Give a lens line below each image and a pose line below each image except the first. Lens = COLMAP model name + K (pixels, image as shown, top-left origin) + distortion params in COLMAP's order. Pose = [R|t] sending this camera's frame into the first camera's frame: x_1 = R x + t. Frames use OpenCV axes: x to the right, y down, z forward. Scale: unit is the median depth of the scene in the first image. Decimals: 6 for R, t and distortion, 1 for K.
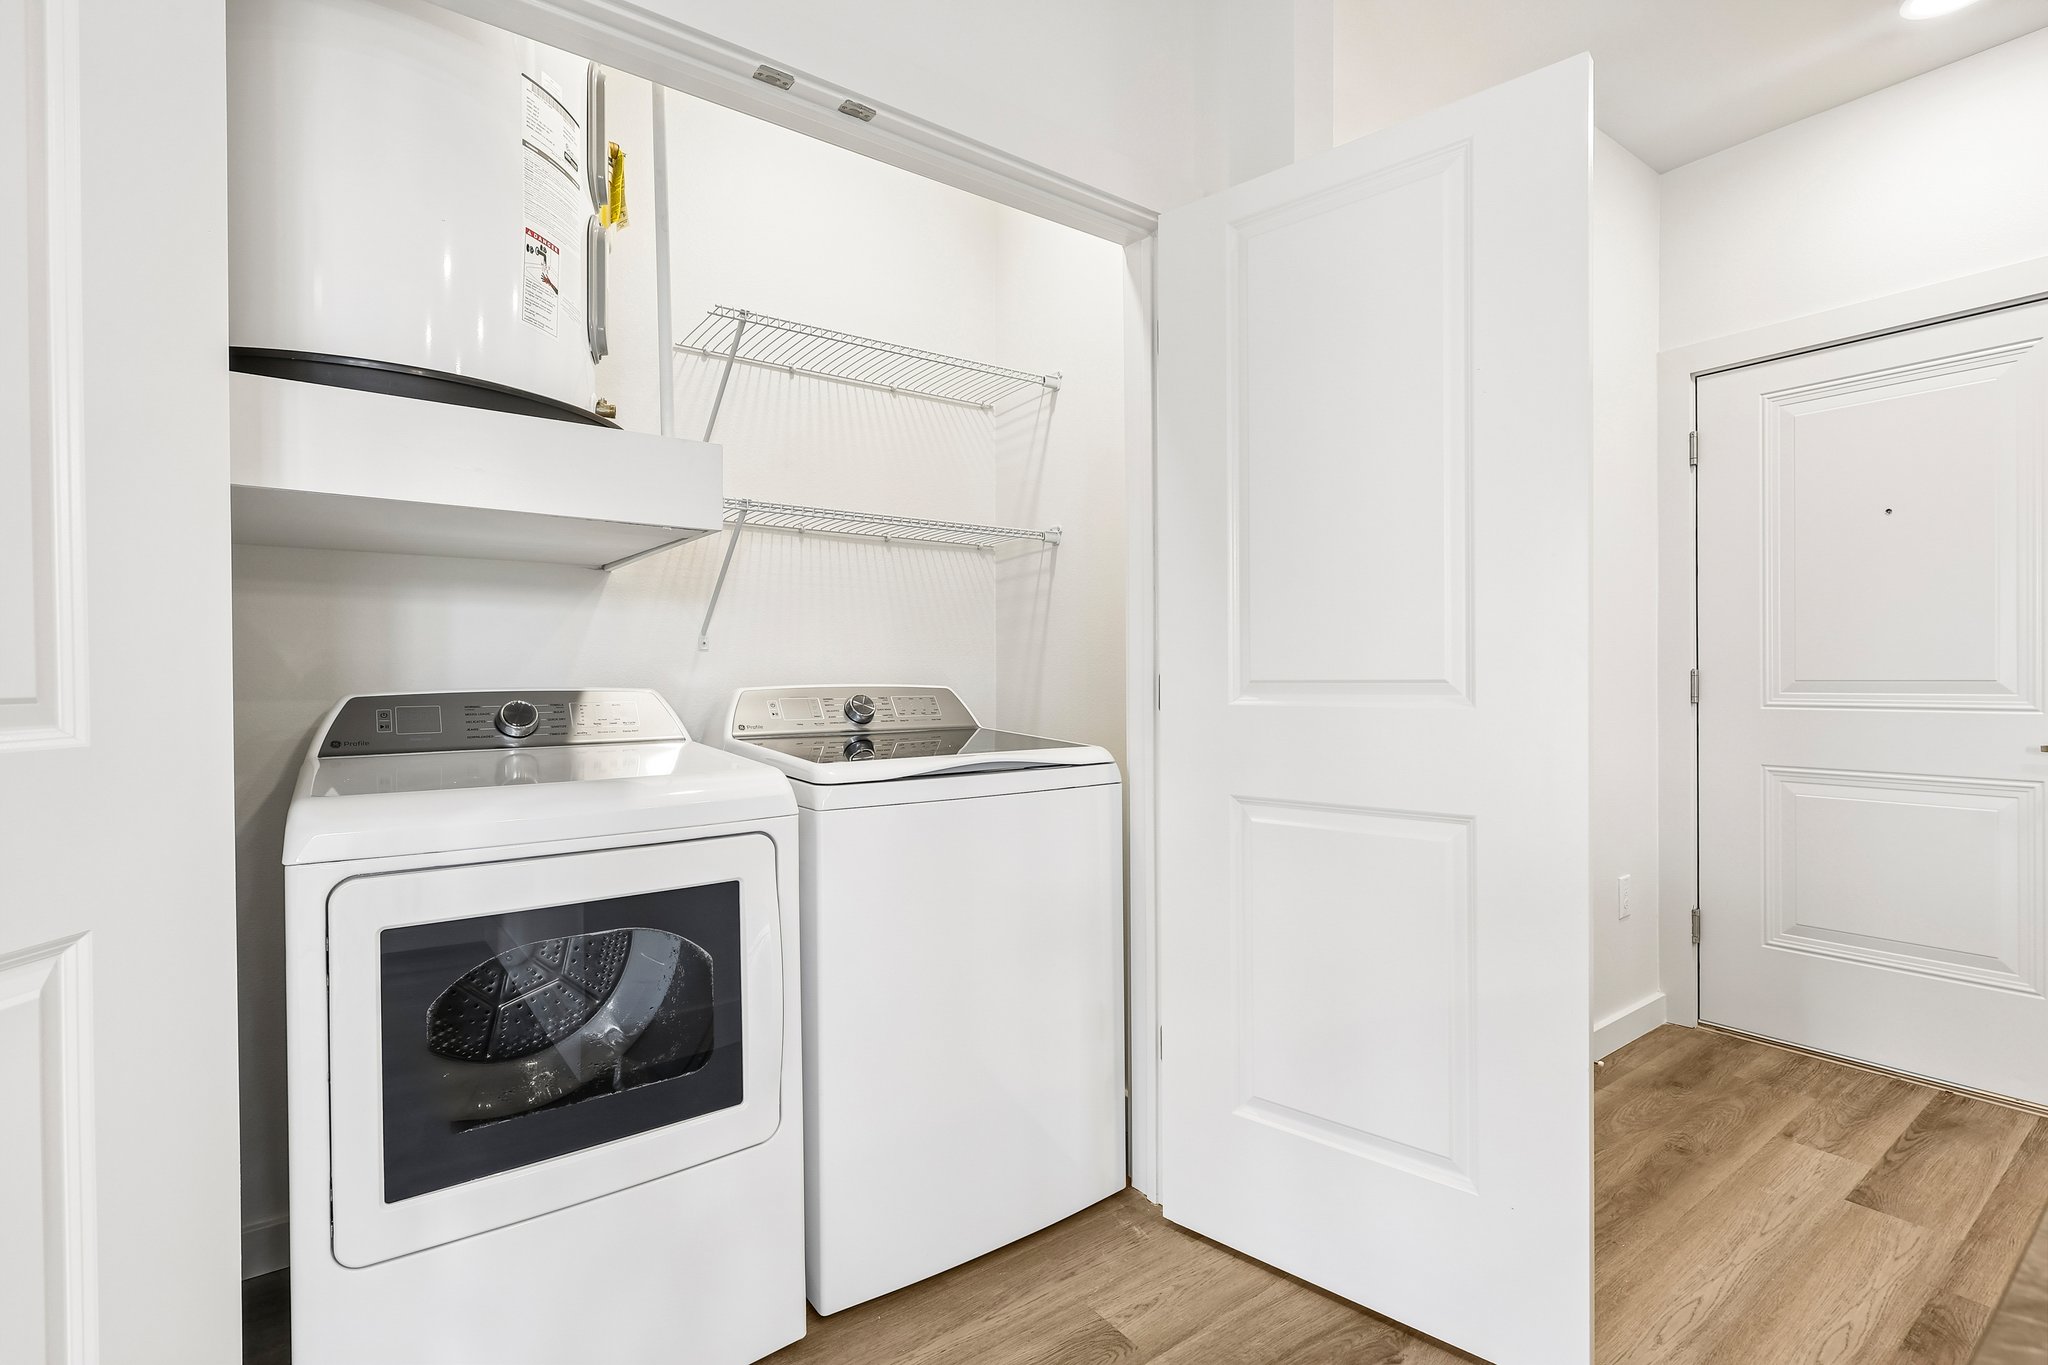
lens RADIAL K [[950.8, 0, 1025.8], [0, 950.8, 681.0], [0, 0, 1]] dist [-0.000647, -0.000787]
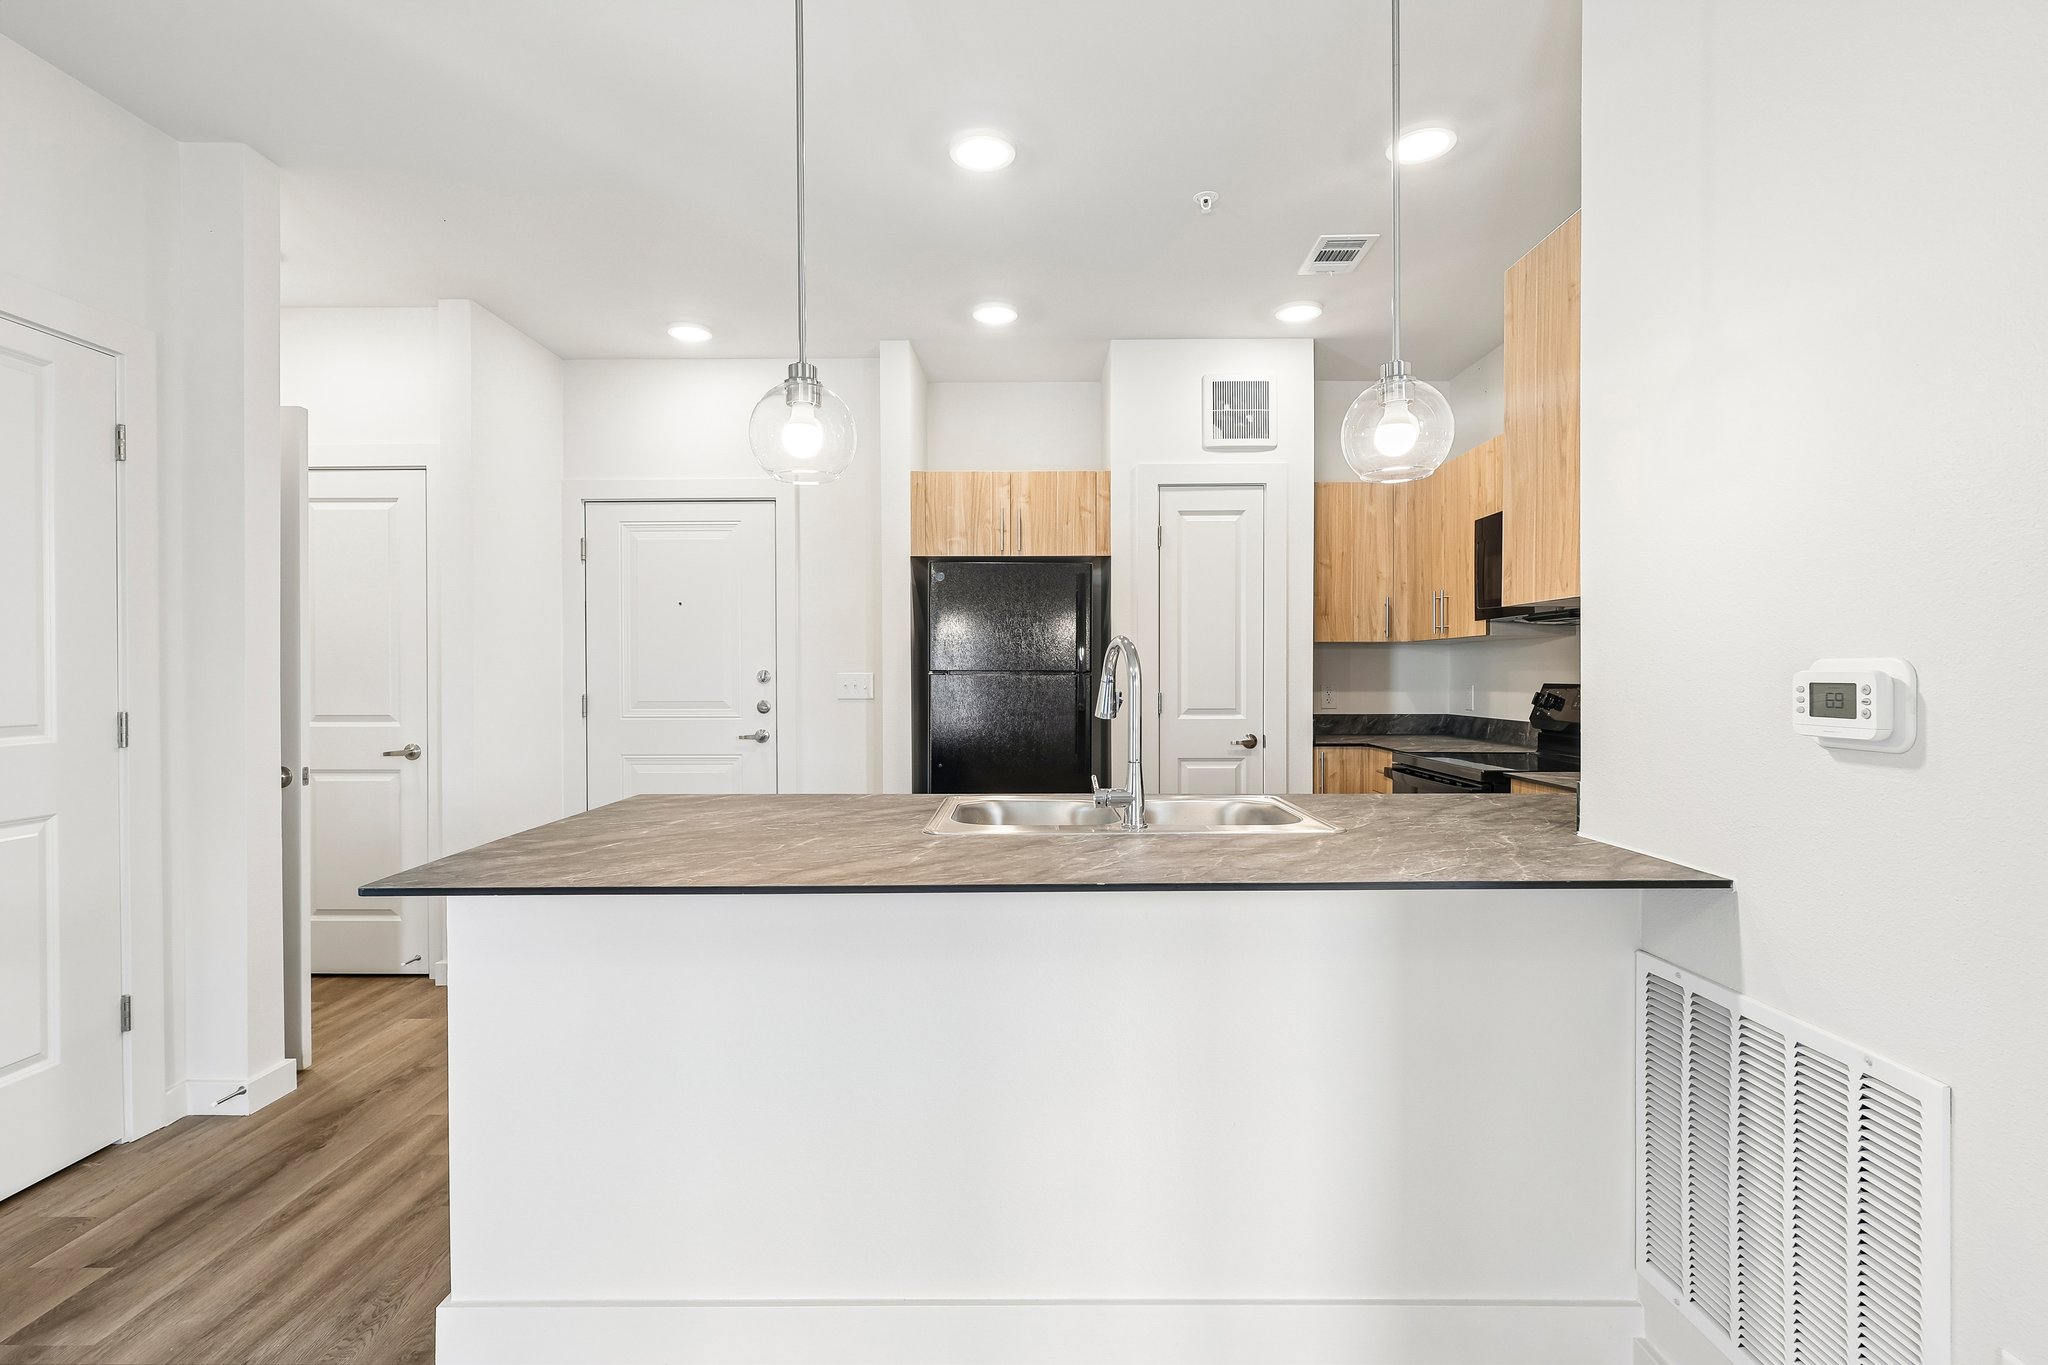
lens RADIAL K [[950.8, 0, 1017.4], [0, 950.8, 679.3], [0, 0, 1]] dist [-0.000647, -0.000787]
pose [[0.597974, 0.002830, 0.801510, -0.120891], [0.002164, 0.999984, -0.005145, -0.033058], [-0.801512, 0.004811, 0.597959, -0.566431]]
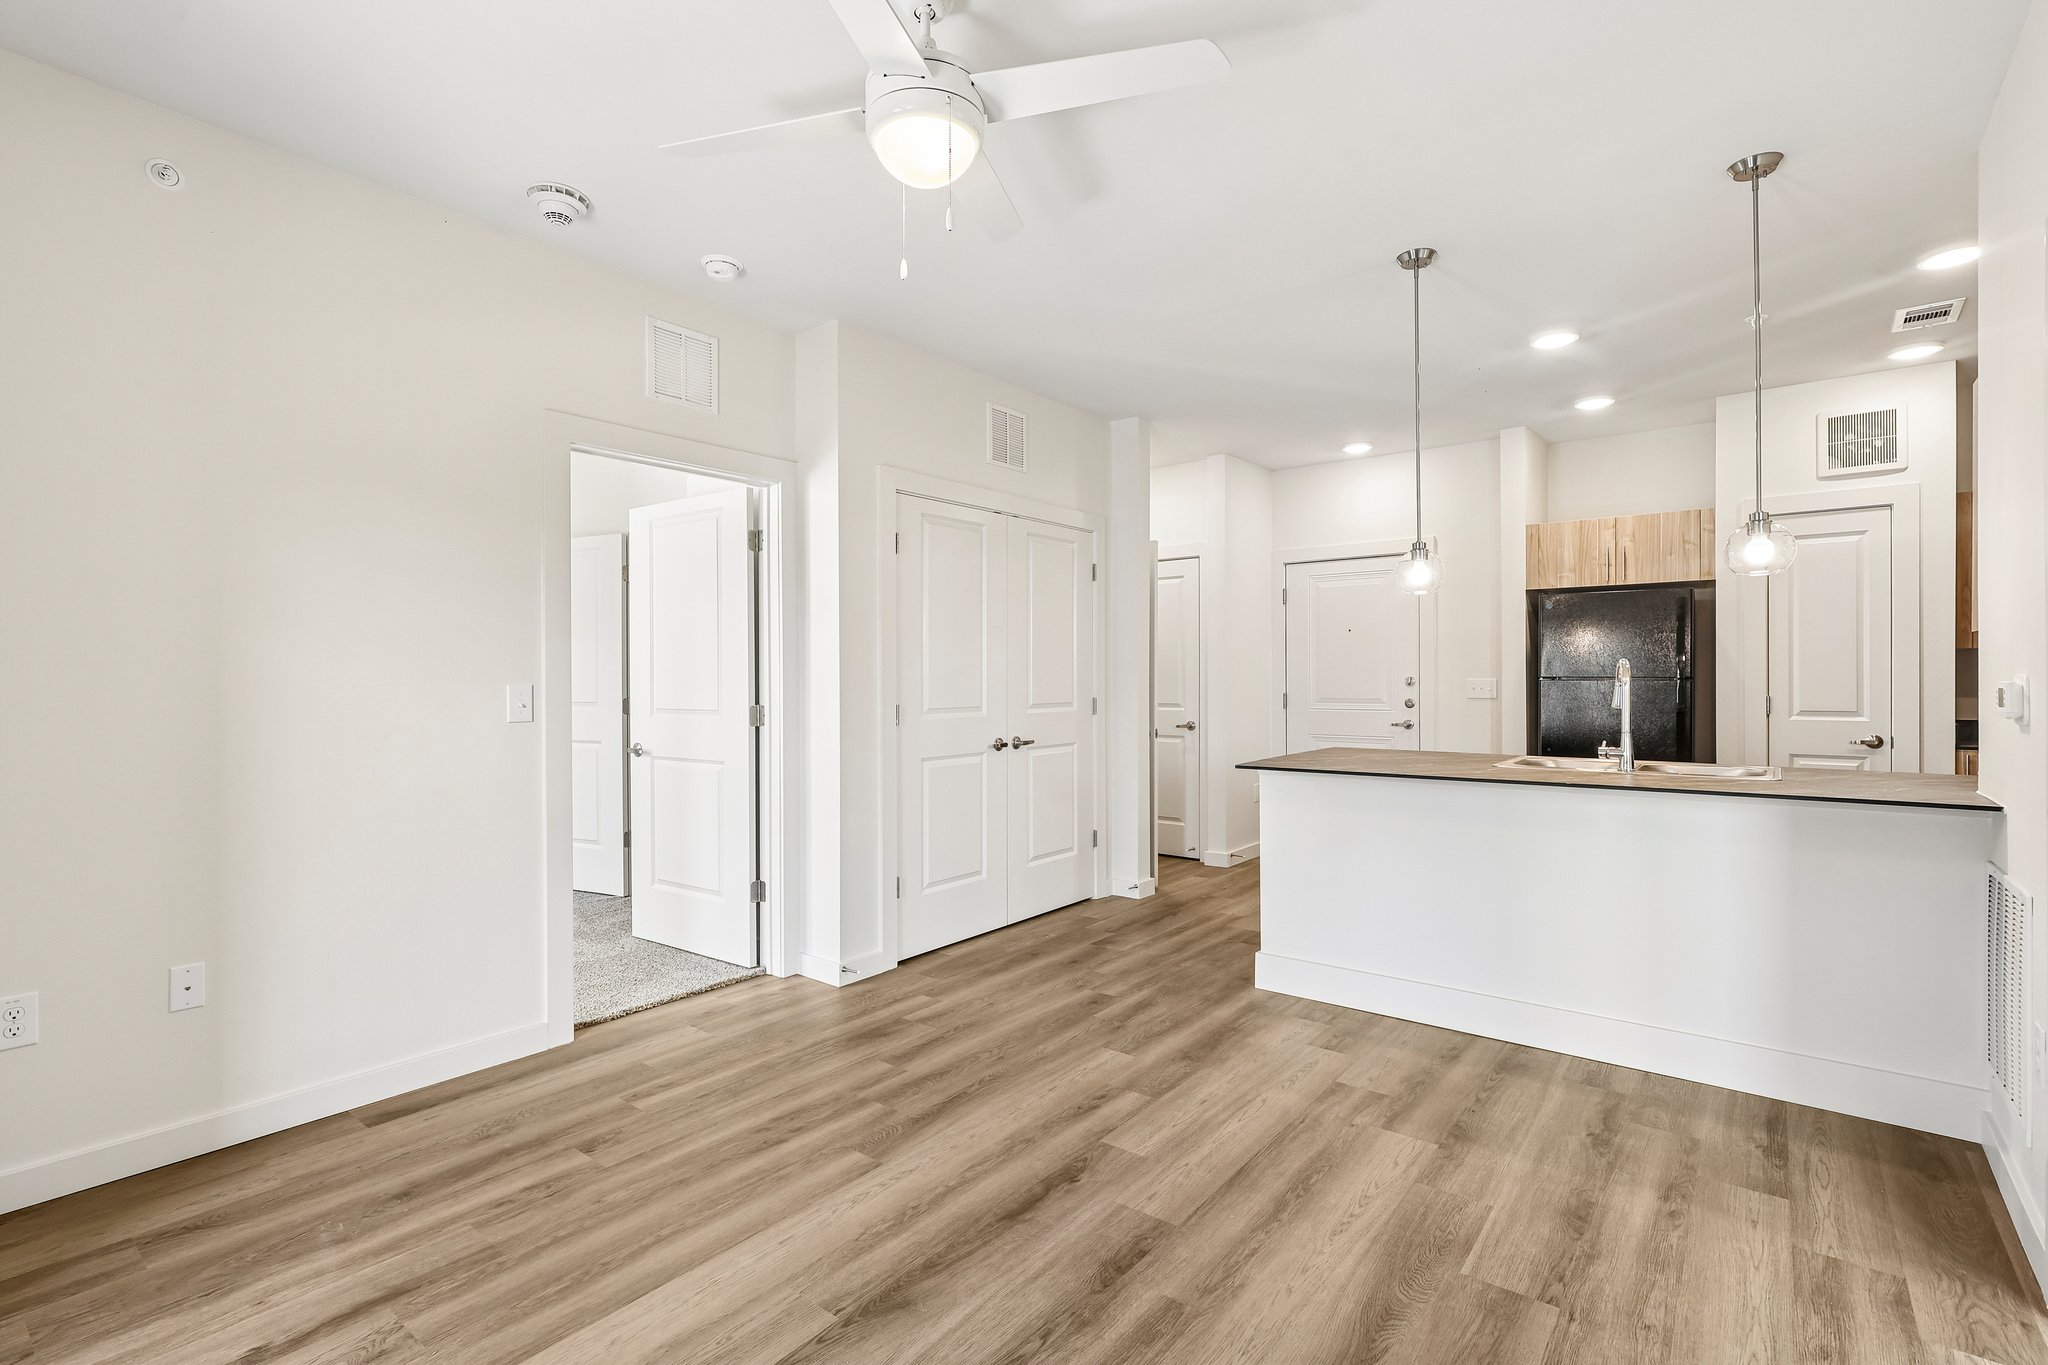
lens RADIAL K [[950.8, 0, 1021.5], [0, 950.8, 679.4], [0, 0, 1]] dist [-0.000647, -0.000787]
pose [[0.963139, 0.006593, 0.268923, -0.632374], [-0.004736, 0.999960, -0.007554, -0.029536], [-0.268962, 0.006002, 0.963132, -1.254010]]
